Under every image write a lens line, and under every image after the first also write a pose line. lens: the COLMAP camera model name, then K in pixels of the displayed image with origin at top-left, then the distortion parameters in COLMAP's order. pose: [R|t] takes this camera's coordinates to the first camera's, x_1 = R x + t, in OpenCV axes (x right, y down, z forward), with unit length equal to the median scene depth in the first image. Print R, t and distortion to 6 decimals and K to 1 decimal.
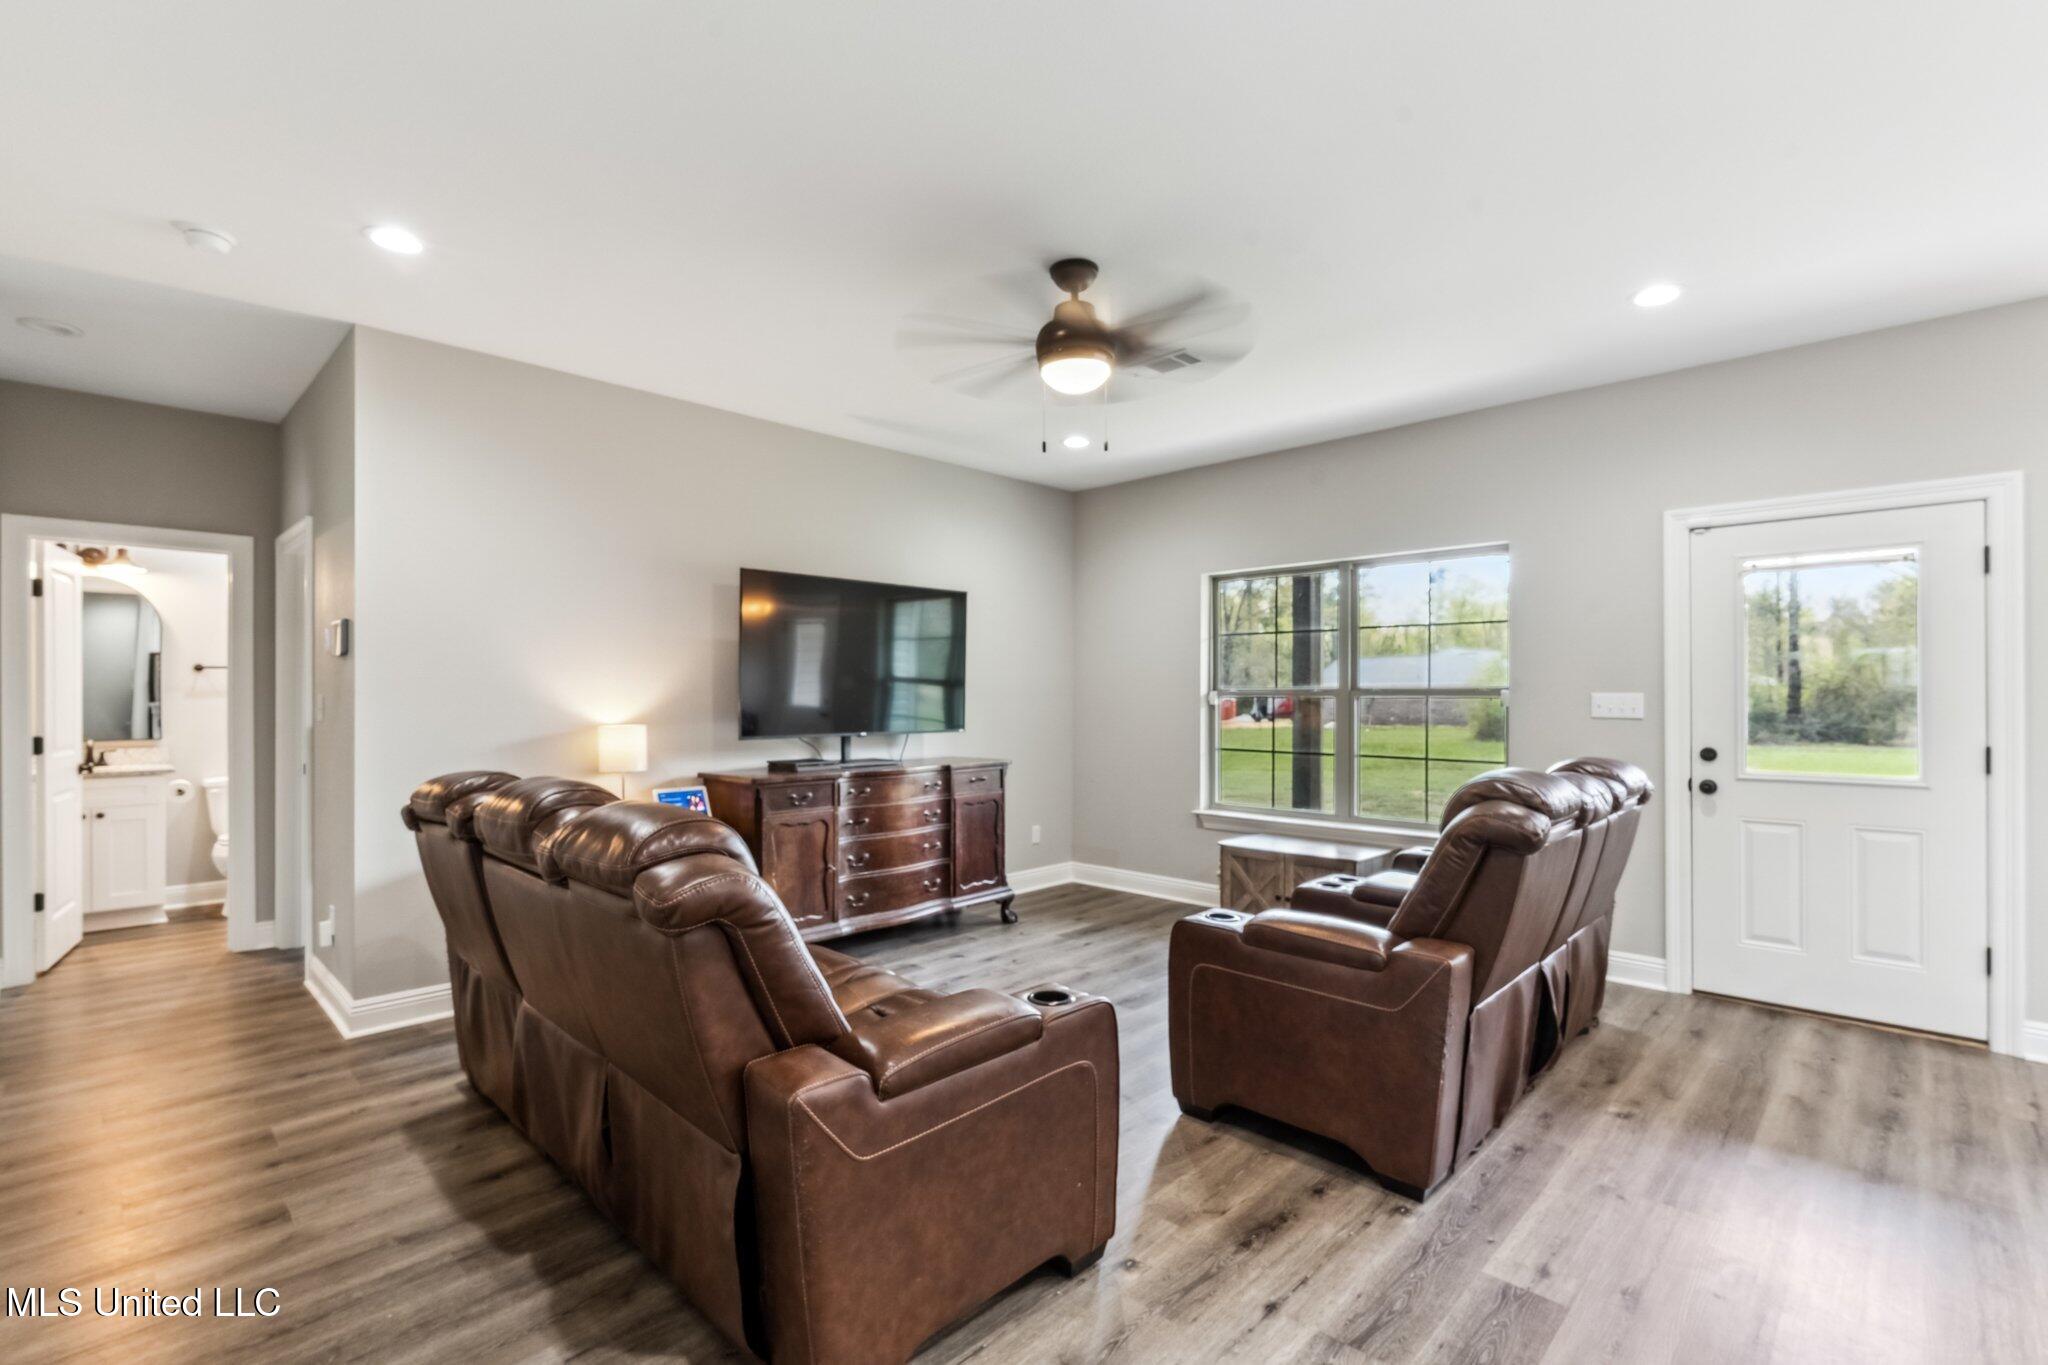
lens RADIAL K [[909.6, 0, 1020.0], [0, 909.6, 691.6], [0, 0, 1]] dist [0.000302, 0.000368]
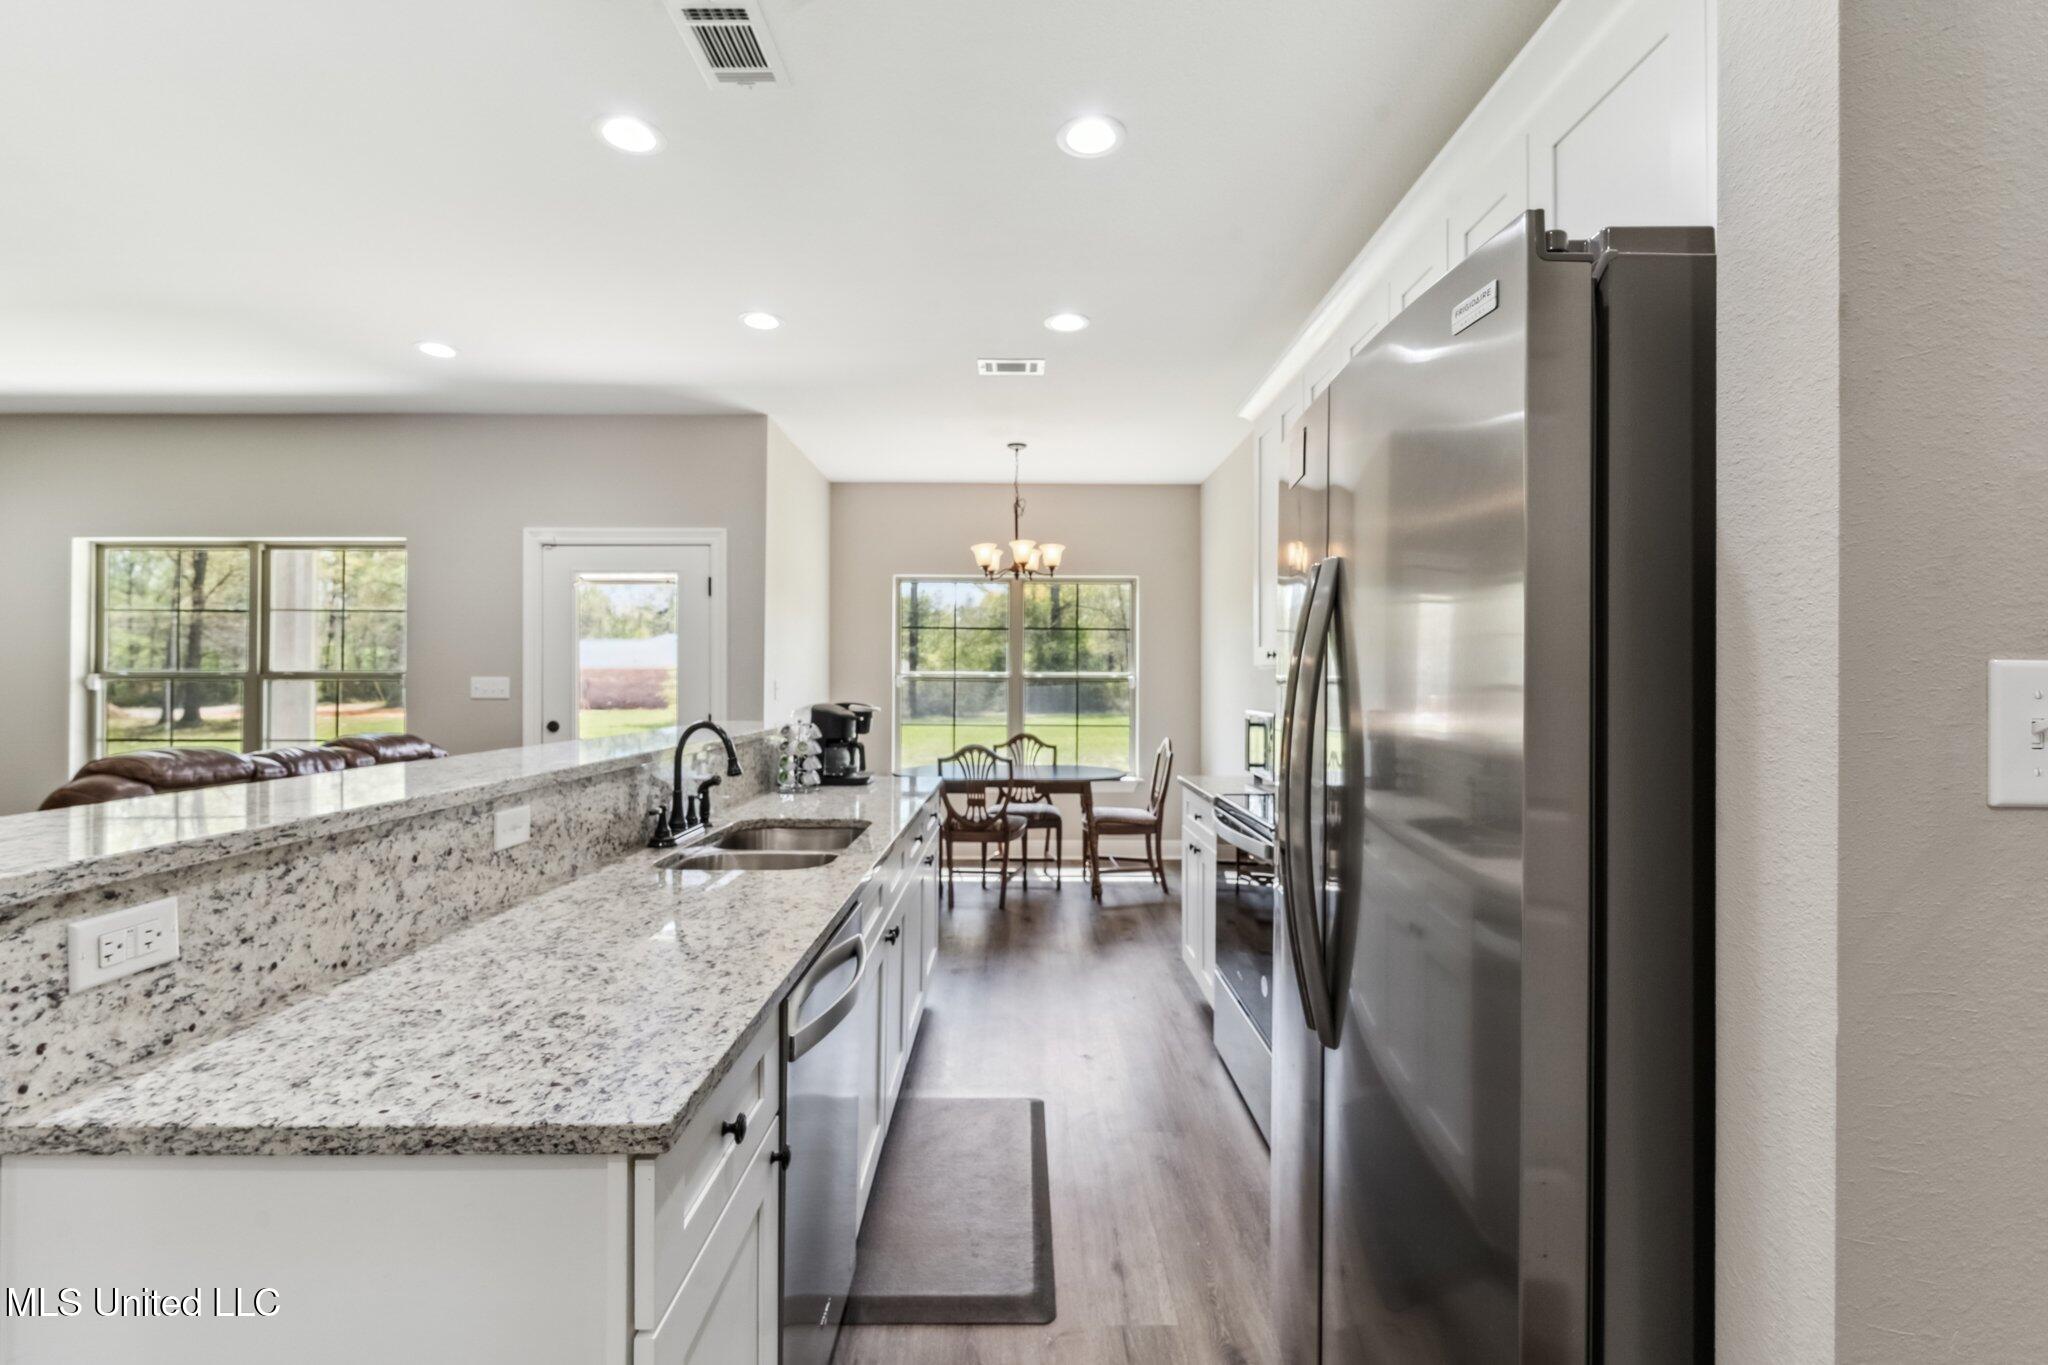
lens RADIAL K [[909.6, 0, 1020.6], [0, 909.6, 676.8], [0, 0, 1]] dist [0.000302, 0.000368]
pose [[0.721387, 0.001856, 0.692530, 0.250106], [-0.002484, 0.999997, -0.000093, -0.000150], [-0.692528, -0.001653, 0.721389, -0.248646]]
